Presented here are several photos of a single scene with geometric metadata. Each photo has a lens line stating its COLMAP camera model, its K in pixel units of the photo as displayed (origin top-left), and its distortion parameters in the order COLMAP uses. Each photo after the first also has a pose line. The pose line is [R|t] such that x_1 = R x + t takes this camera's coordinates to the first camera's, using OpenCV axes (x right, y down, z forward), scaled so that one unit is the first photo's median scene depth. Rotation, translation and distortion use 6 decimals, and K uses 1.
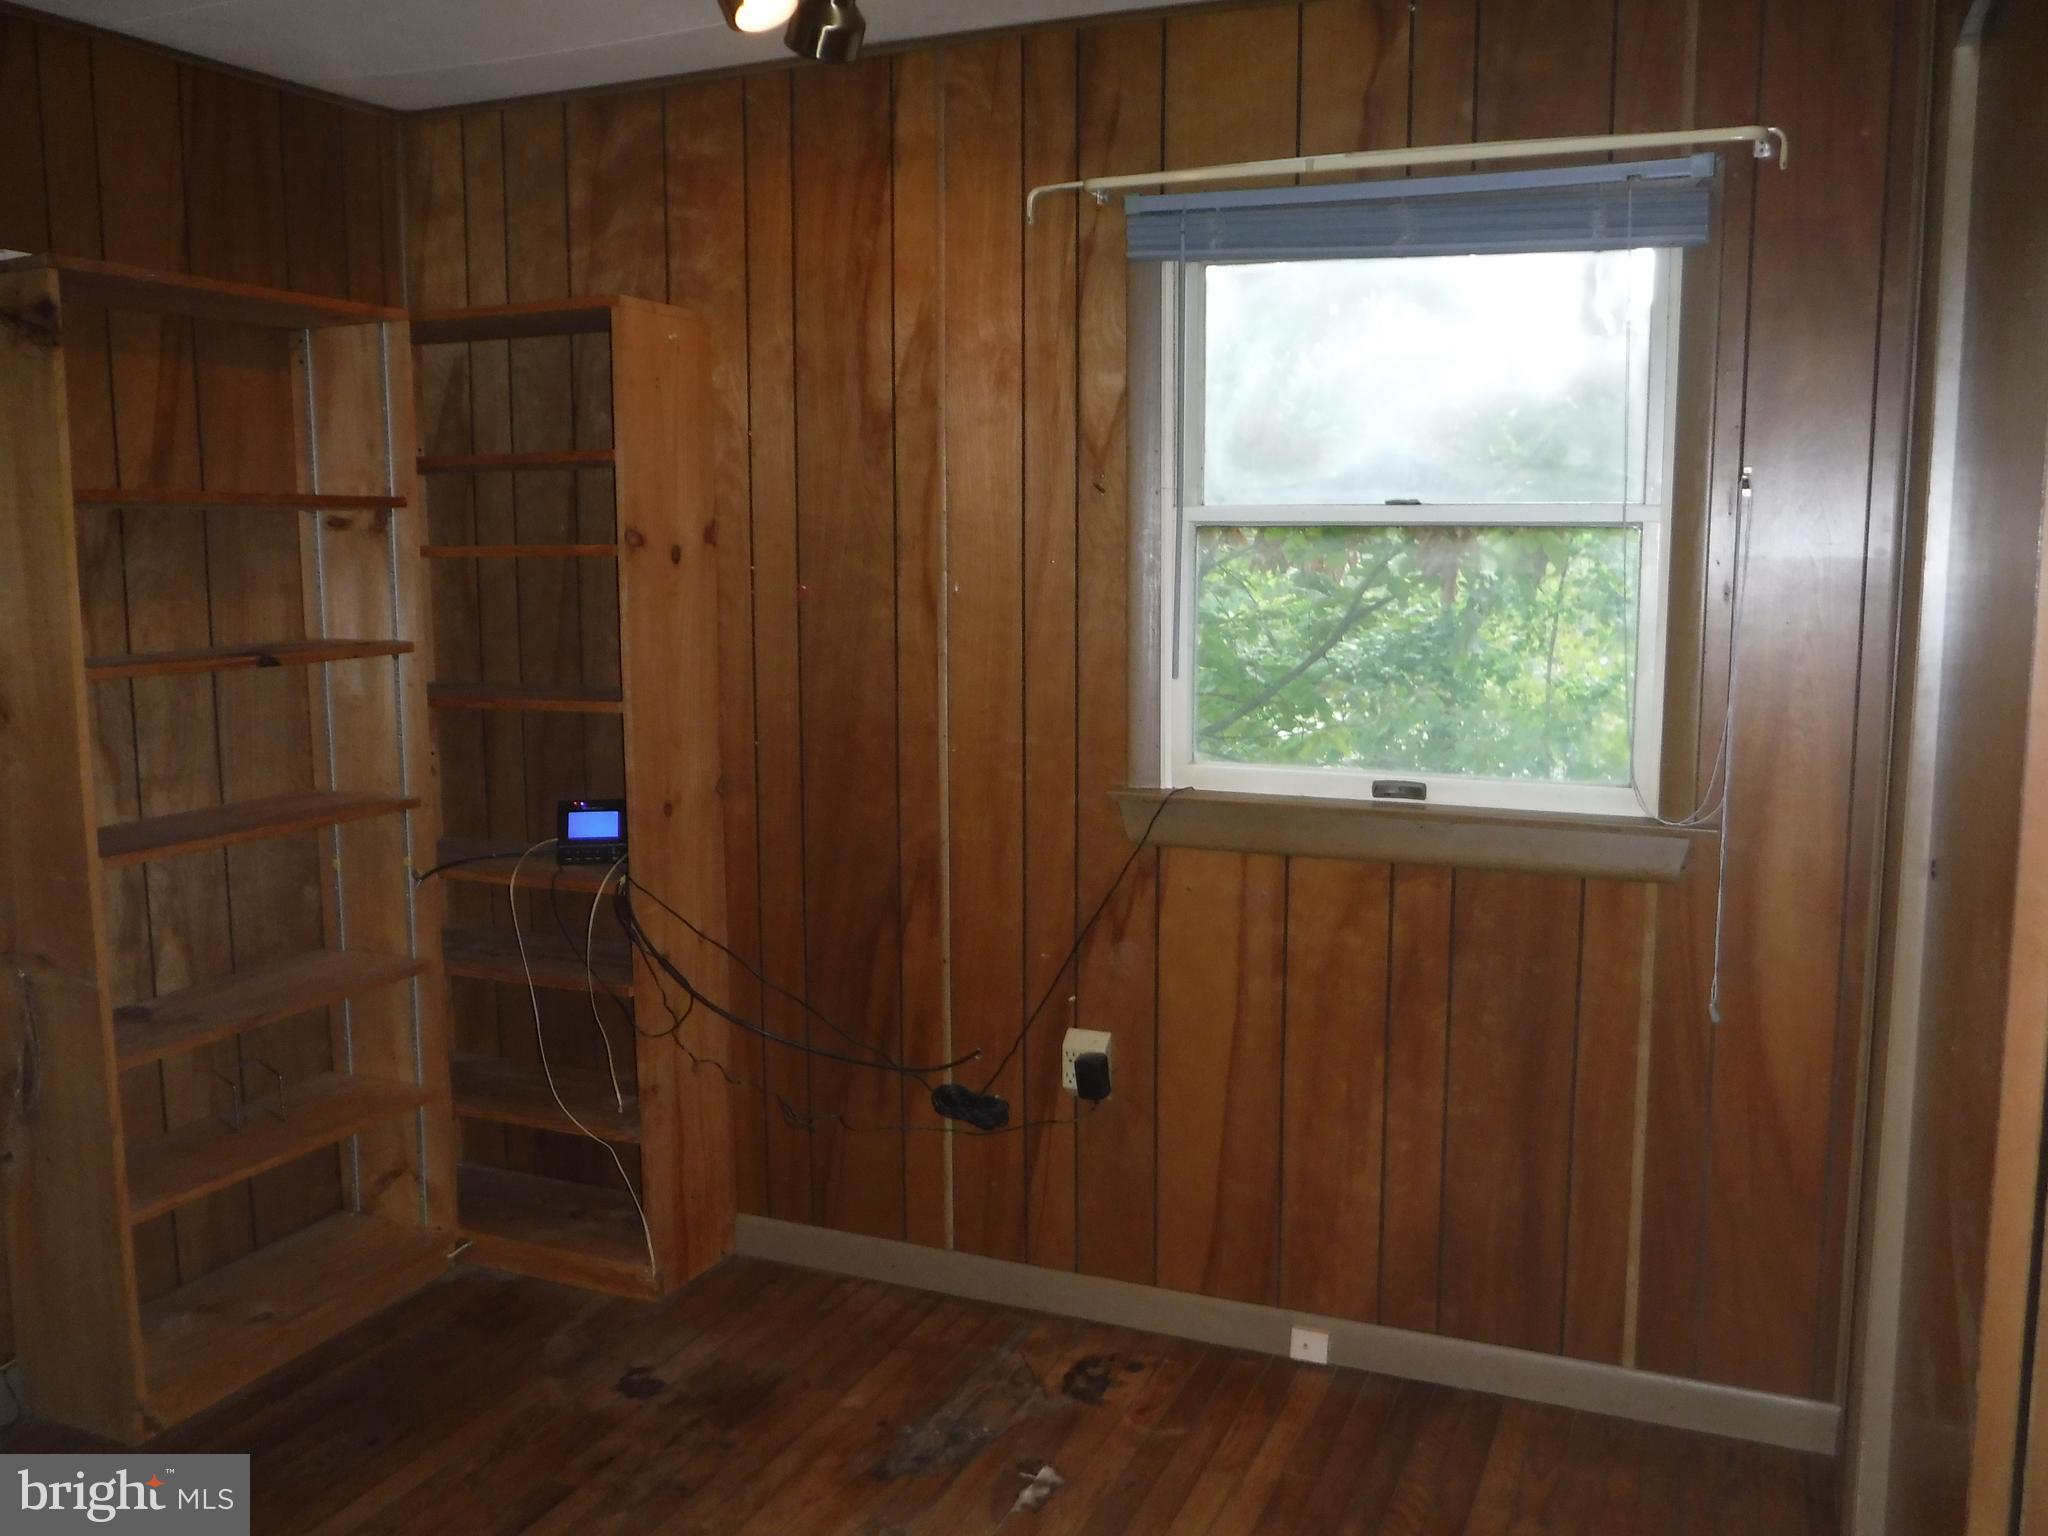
lens RADIAL K [[1826.4, 0, 1024.0], [0, 1826.4, 768.0], [0, 0, 1]] dist [-0.028804, 0.000949]
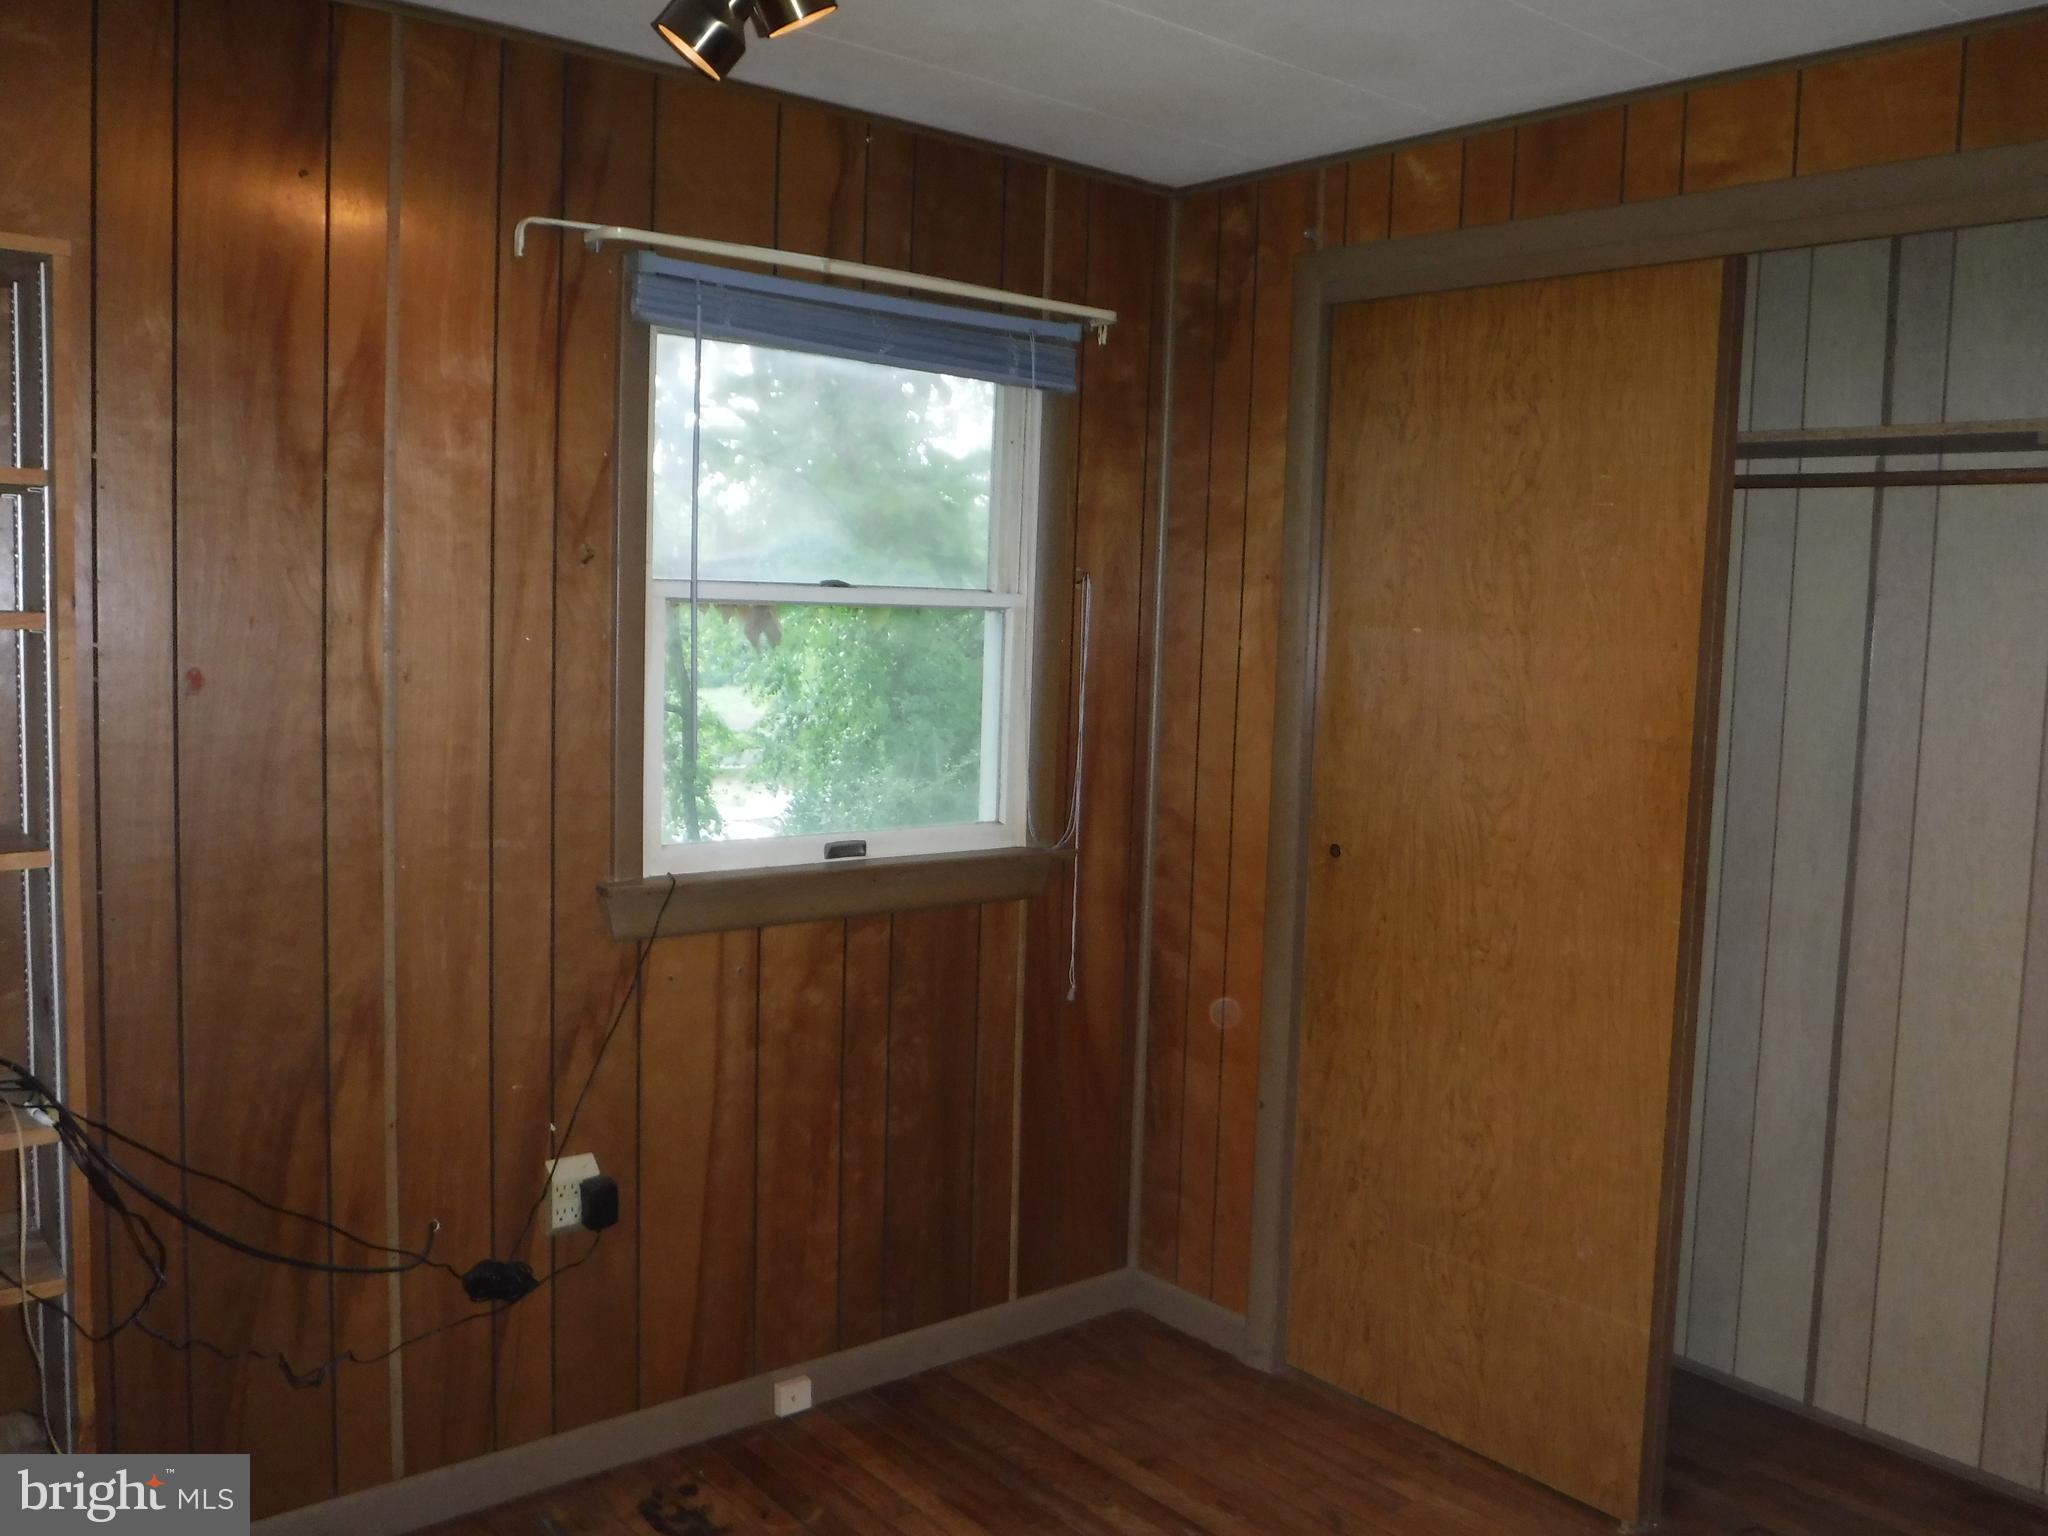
lens RADIAL K [[1805.0, 0, 1024.0], [0, 1805.0, 768.0], [0, 0, 1]] dist [-0.003491, -0.007311]
pose [[0.443141, -0.068800, 0.893808, -0.683569], [0.087448, 0.995613, 0.033281, -0.060664], [-0.892177, 0.063414, 0.447213, 0.410670]]
